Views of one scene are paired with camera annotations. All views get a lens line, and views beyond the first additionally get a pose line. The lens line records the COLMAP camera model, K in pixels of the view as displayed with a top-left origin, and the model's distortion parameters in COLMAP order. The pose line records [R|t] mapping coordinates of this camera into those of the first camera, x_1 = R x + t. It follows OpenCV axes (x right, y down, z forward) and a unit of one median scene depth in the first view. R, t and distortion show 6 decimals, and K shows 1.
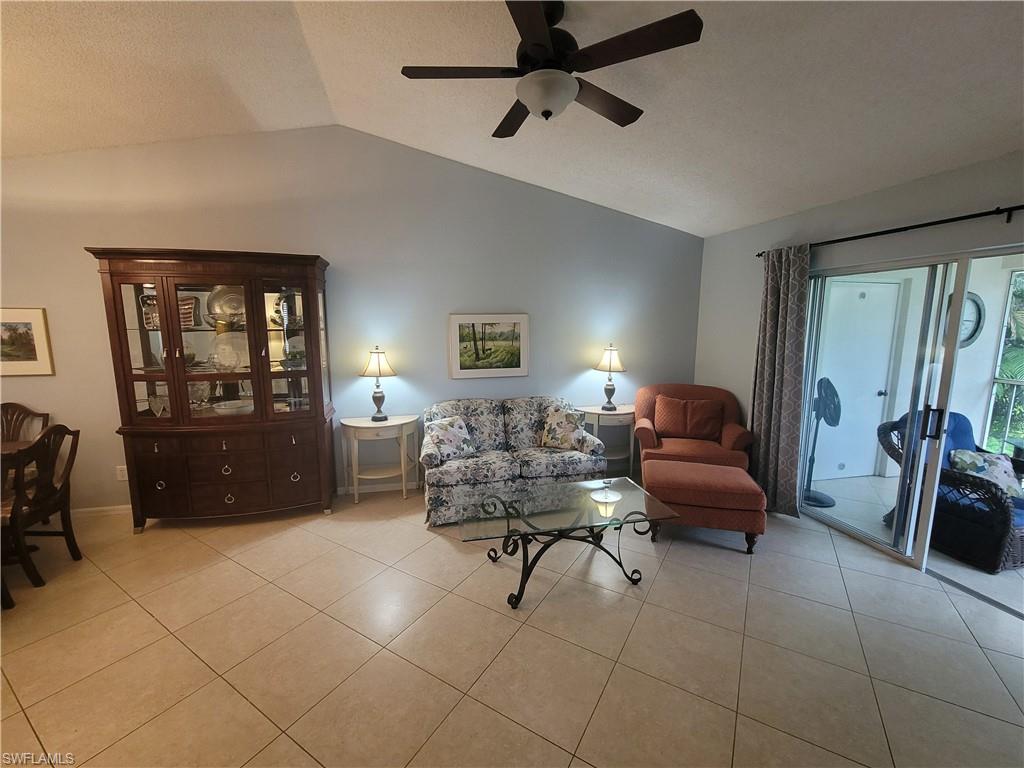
lens RADIAL K [[421.0, 0, 514.3], [0, 421.0, 382.0], [0, 0, 1]] dist [-0.010626, 0.003282]
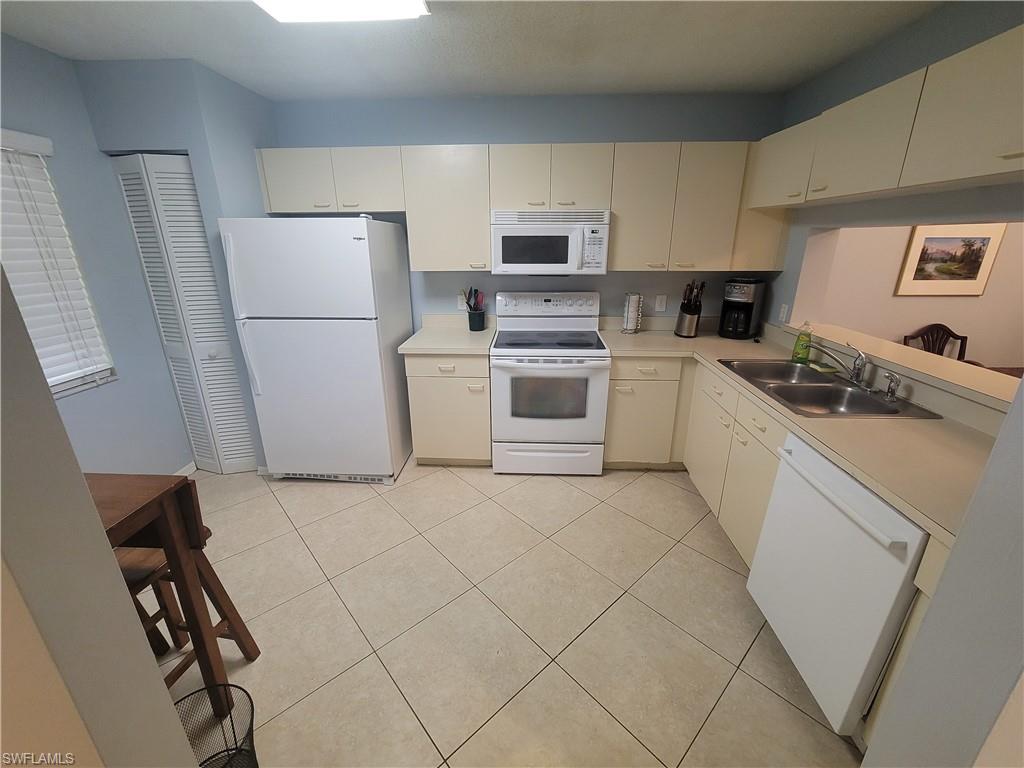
lens RADIAL K [[421.0, 0, 514.3], [0, 421.0, 382.0], [0, 0, 1]] dist [-0.010626, 0.003282]
pose [[0.958018, 0.082463, -0.274593, -1.781456], [-0.031933, 0.982475, 0.183637, 0.034428], [0.284924, -0.167159, 0.943862, -0.217229]]
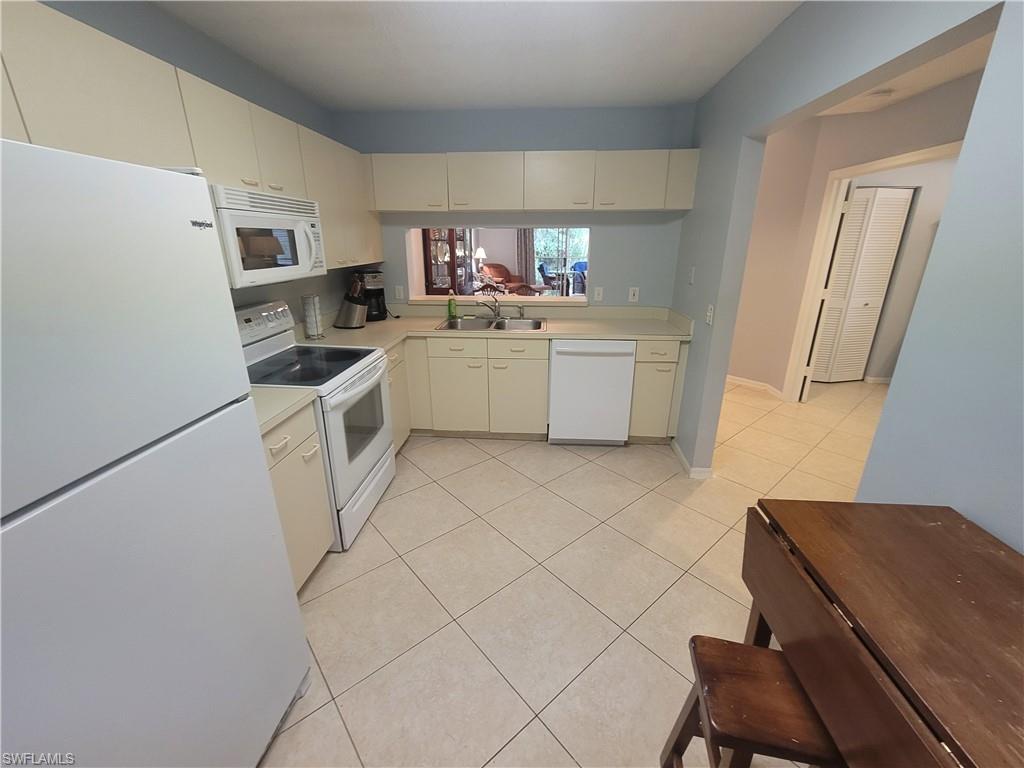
lens RADIAL K [[421.0, 0, 514.3], [0, 421.0, 382.0], [0, 0, 1]] dist [-0.010626, 0.003282]
pose [[0.313967, -0.311559, 0.896859, -2.457127], [0.141570, 0.949427, 0.280261, -0.007066], [-0.938820, 0.038976, 0.342196, 0.090052]]
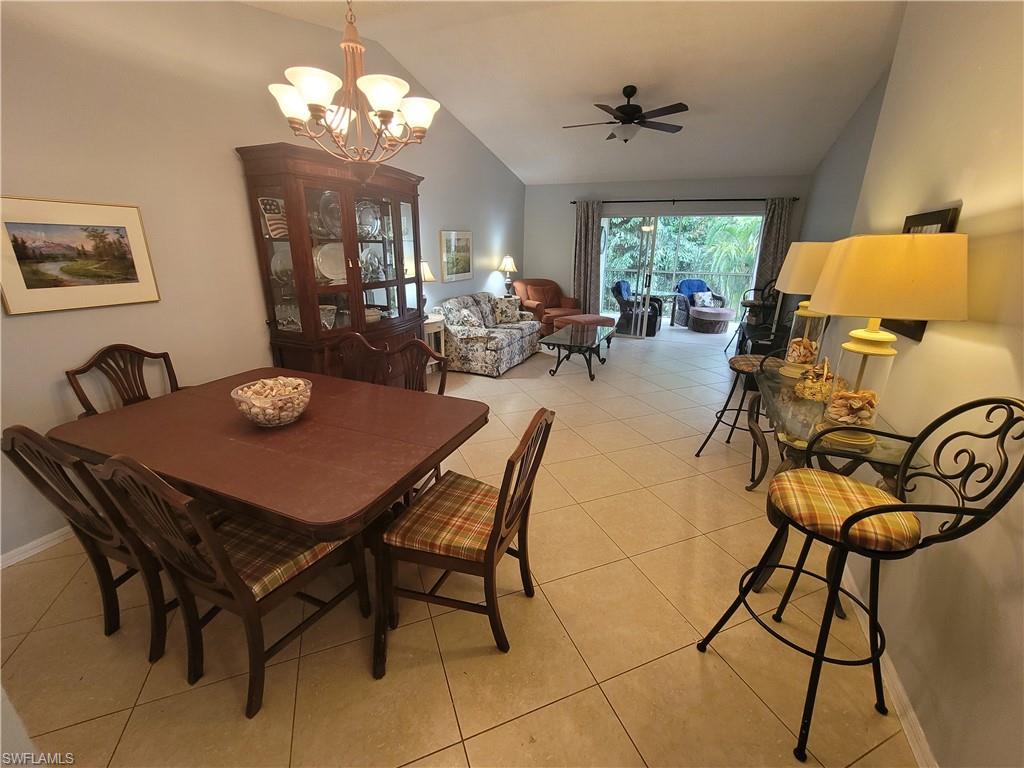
lens RADIAL K [[421.0, 0, 514.3], [0, 421.0, 382.0], [0, 0, 1]] dist [-0.010626, 0.003282]
pose [[0.599982, -0.243460, 0.762069, -1.287479], [0.102619, 0.968121, 0.228496, 0.017694], [-0.793405, -0.058890, 0.605839, 0.026097]]
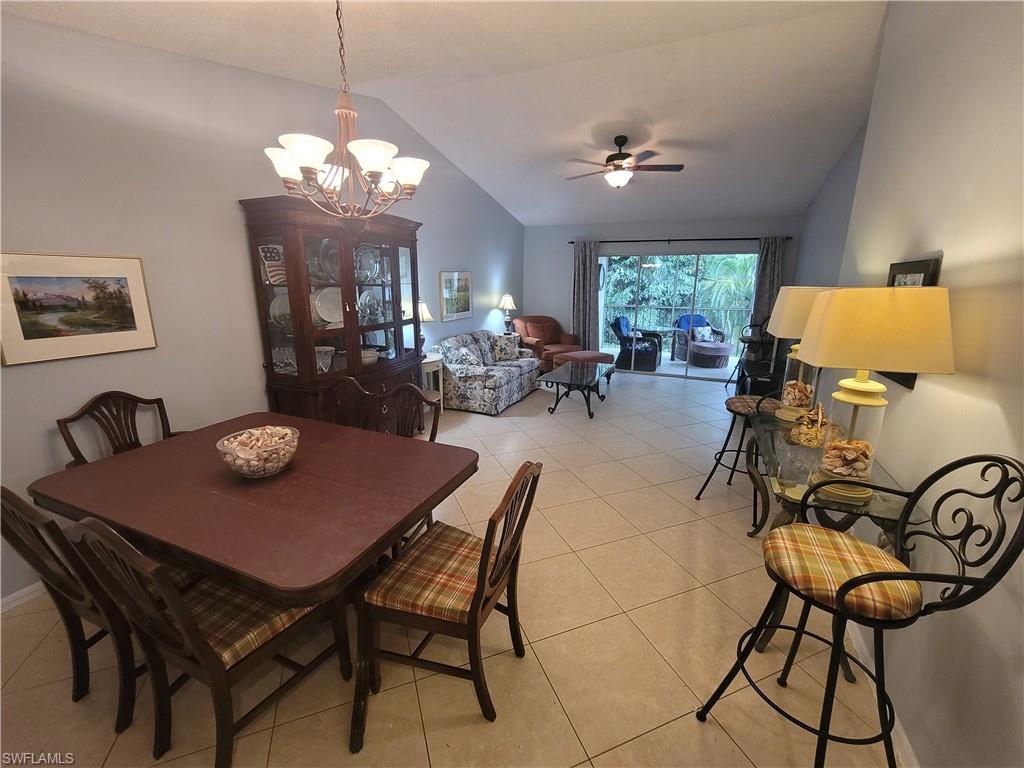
lens RADIAL K [[421.0, 0, 514.3], [0, 421.0, 382.0], [0, 0, 1]] dist [-0.010626, 0.003282]
pose [[0.606812, -0.188401, 0.772195, -1.267267], [0.109412, 0.982053, 0.153624, -0.000538], [-0.787279, -0.008734, 0.616535, 0.012492]]
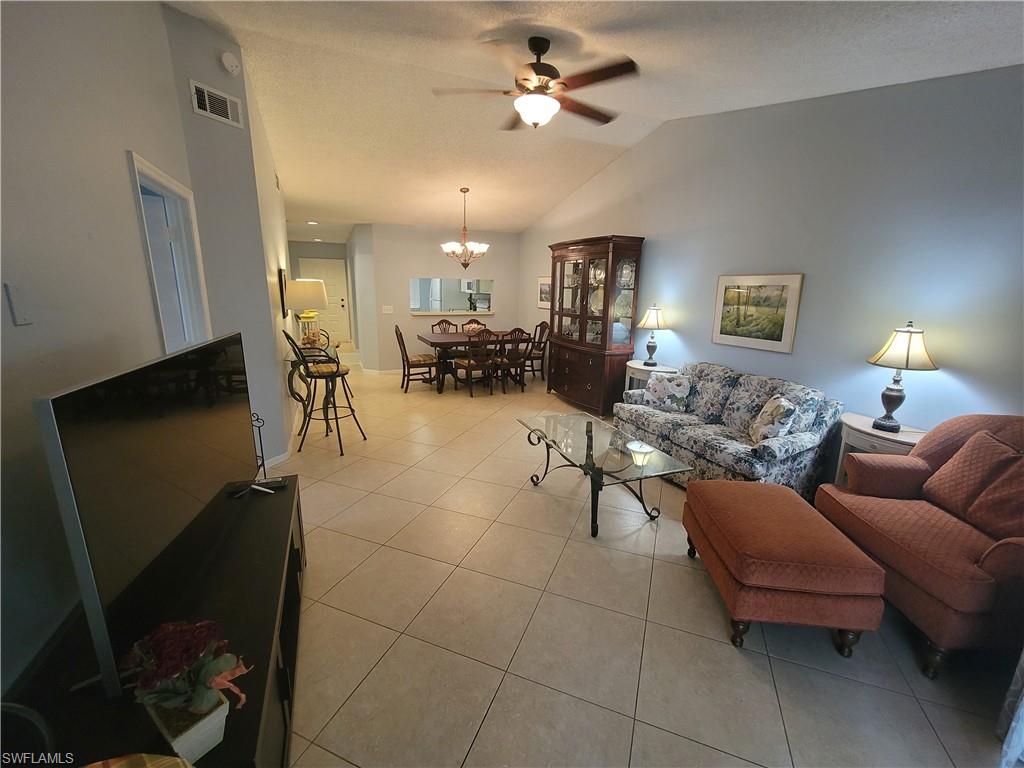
lens RADIAL K [[421.0, 0, 514.3], [0, 421.0, 382.0], [0, 0, 1]] dist [-0.010626, 0.003282]
pose [[0.165625, 0.220543, -0.961212, 0.892983], [-0.159021, 0.967892, 0.194674, -0.042431], [0.973283, 0.120610, 0.195378, 0.432171]]
